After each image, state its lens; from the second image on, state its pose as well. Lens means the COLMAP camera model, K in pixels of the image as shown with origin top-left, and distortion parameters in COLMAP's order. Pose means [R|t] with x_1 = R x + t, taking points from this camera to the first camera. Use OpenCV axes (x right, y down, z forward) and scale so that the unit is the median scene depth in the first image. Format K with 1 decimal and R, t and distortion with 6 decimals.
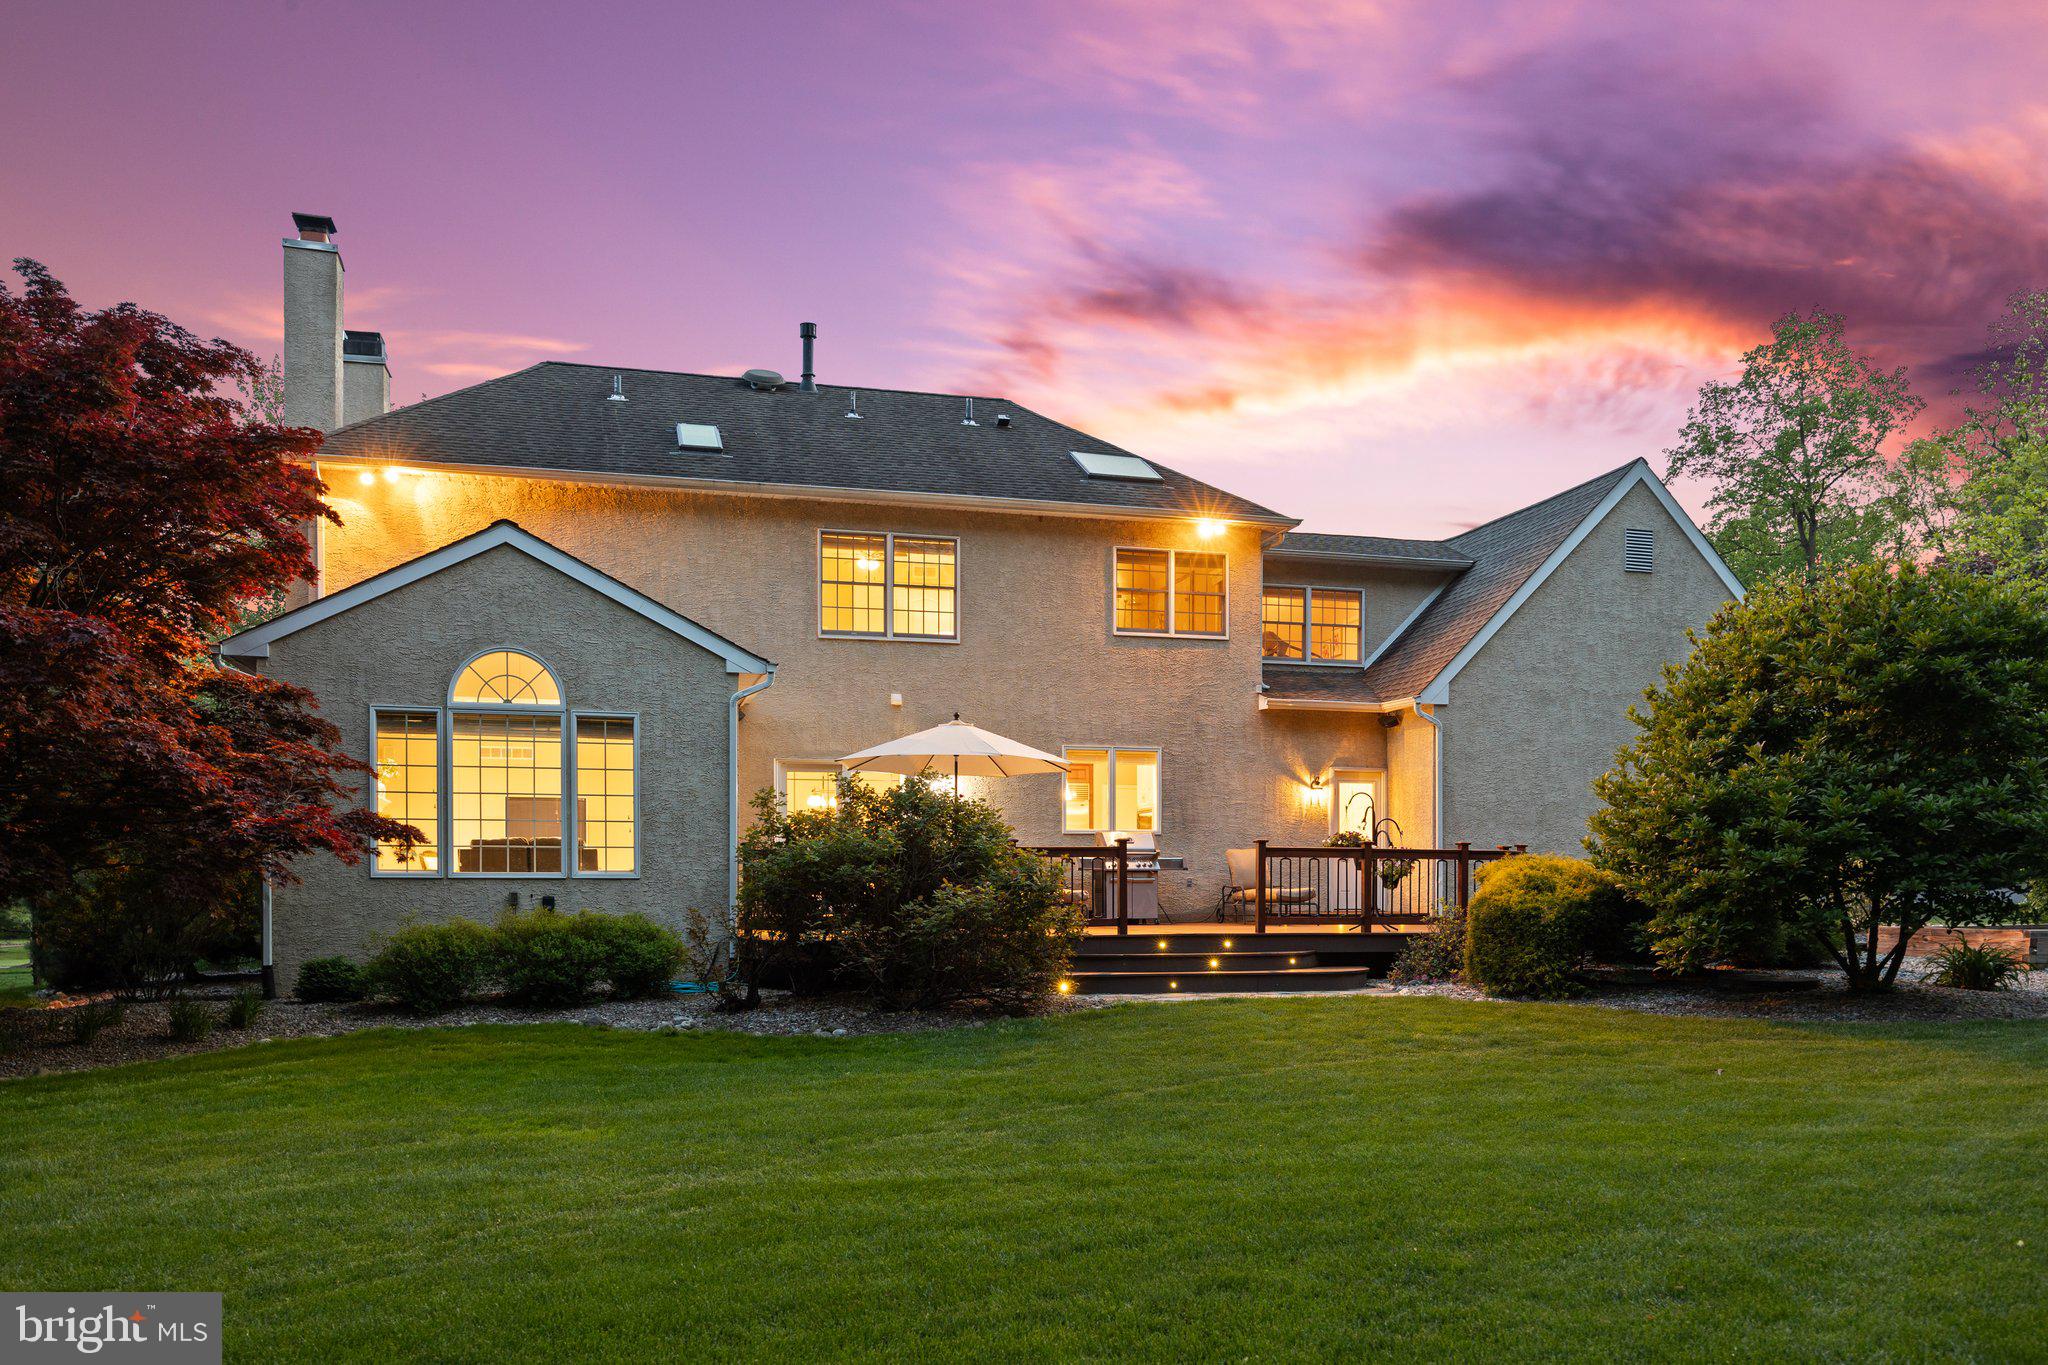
lens RADIAL K [[1821.4, 0, 1025.6], [0, 1821.4, 740.4], [0, 0, 1]] dist [-0.007777, 0.000433]
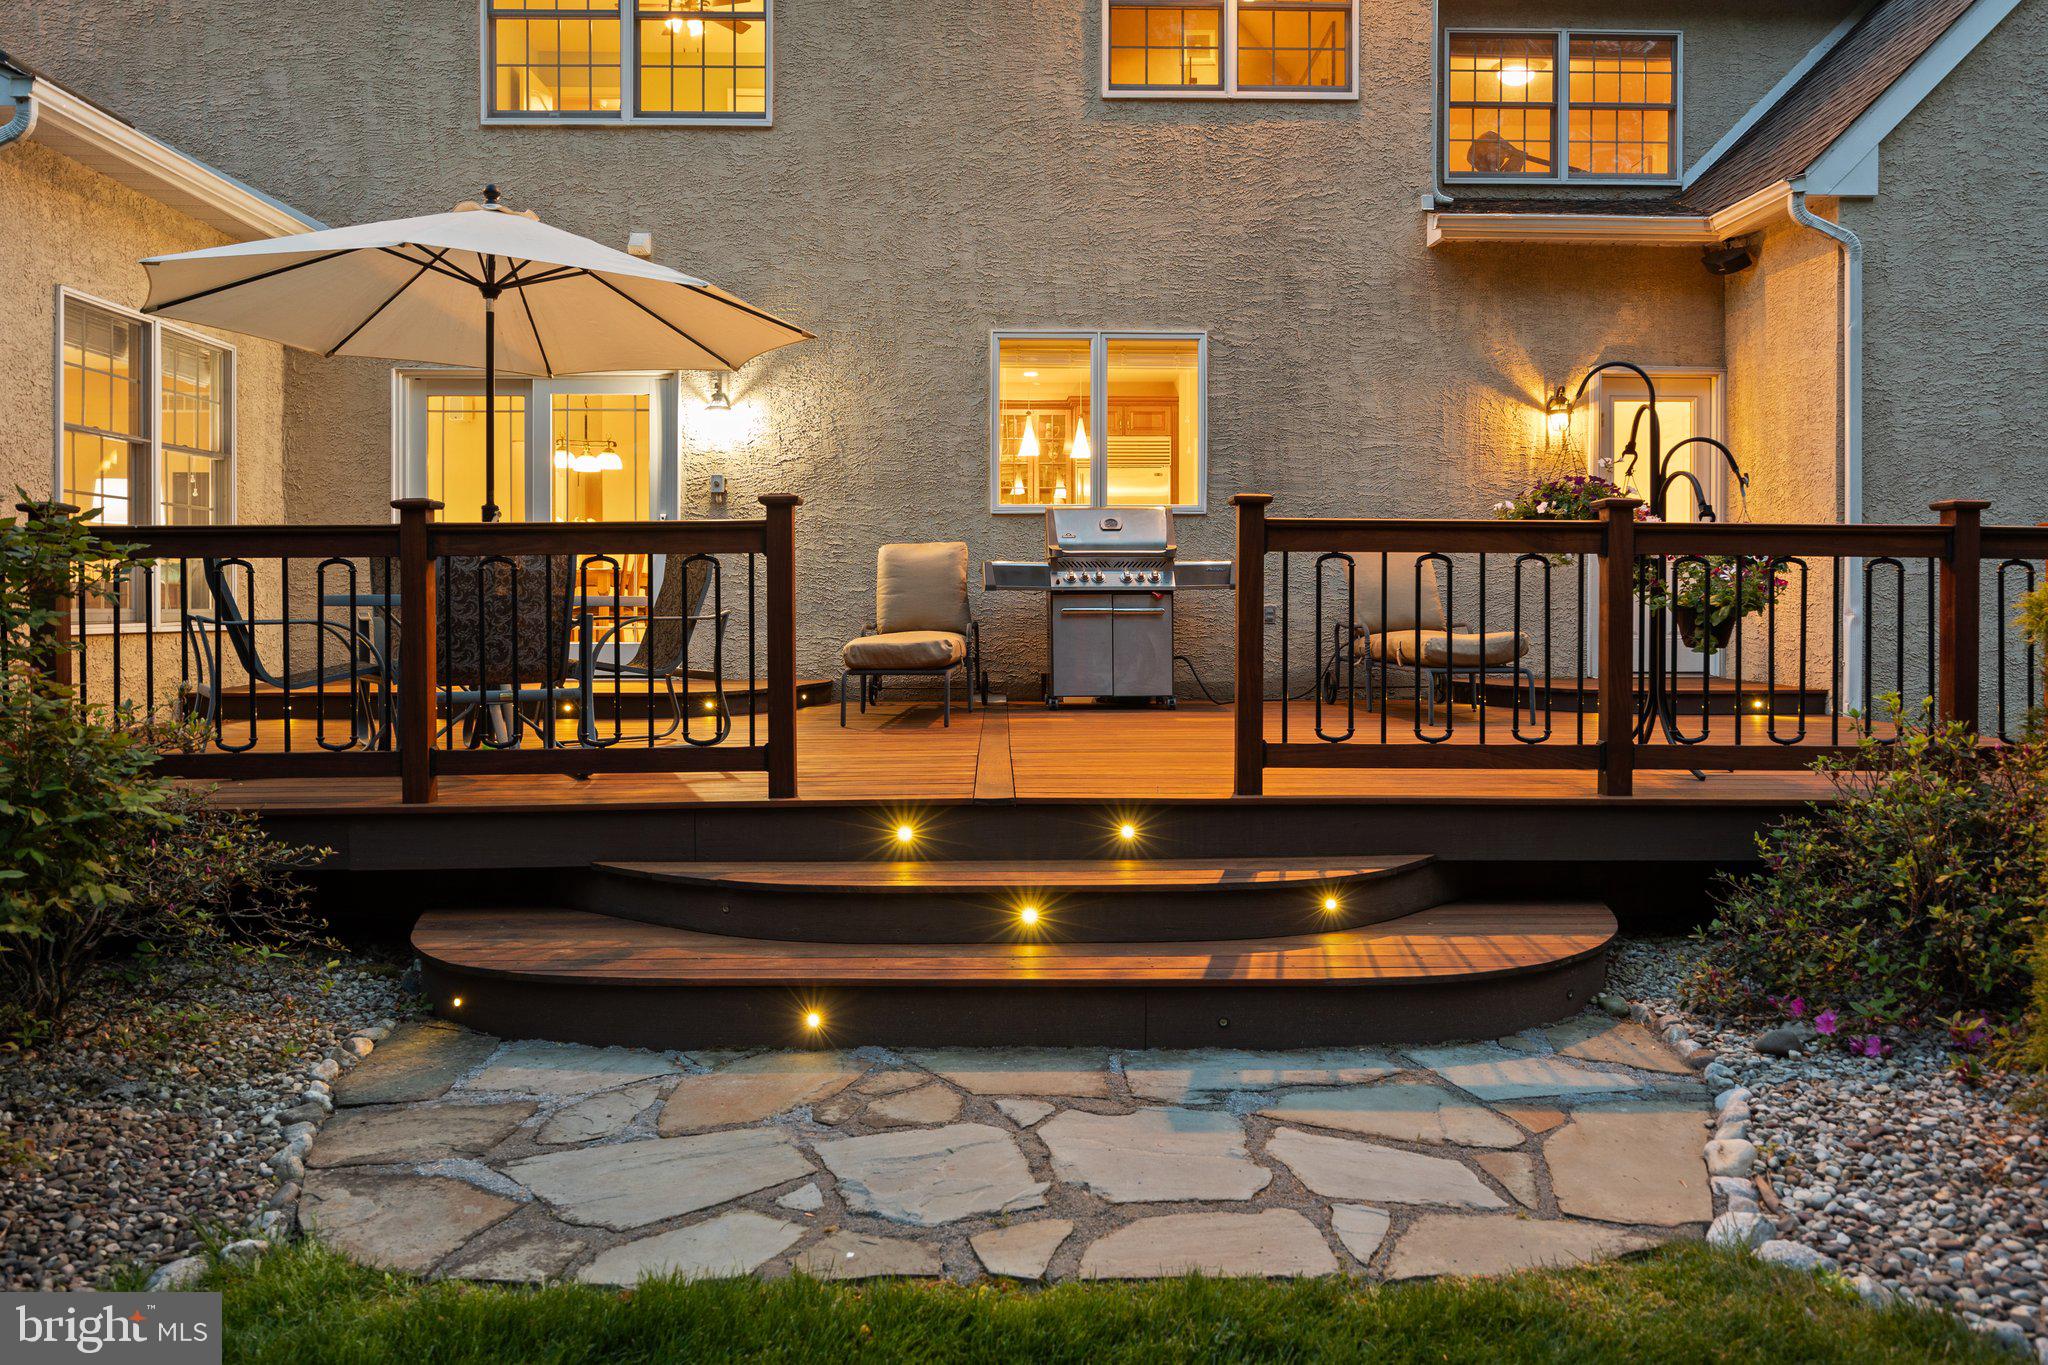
lens RADIAL K [[1549.9, 0, 1025.0], [0, 1549.9, 539.3], [0, 0, 1]] dist [-0.005495, 0.004281]
pose [[0.968711, -0.009672, -0.248002, 0.130835], [0.020047, 0.999025, 0.039346, 0.042148], [0.247380, -0.043087, 0.967960, 0.608609]]
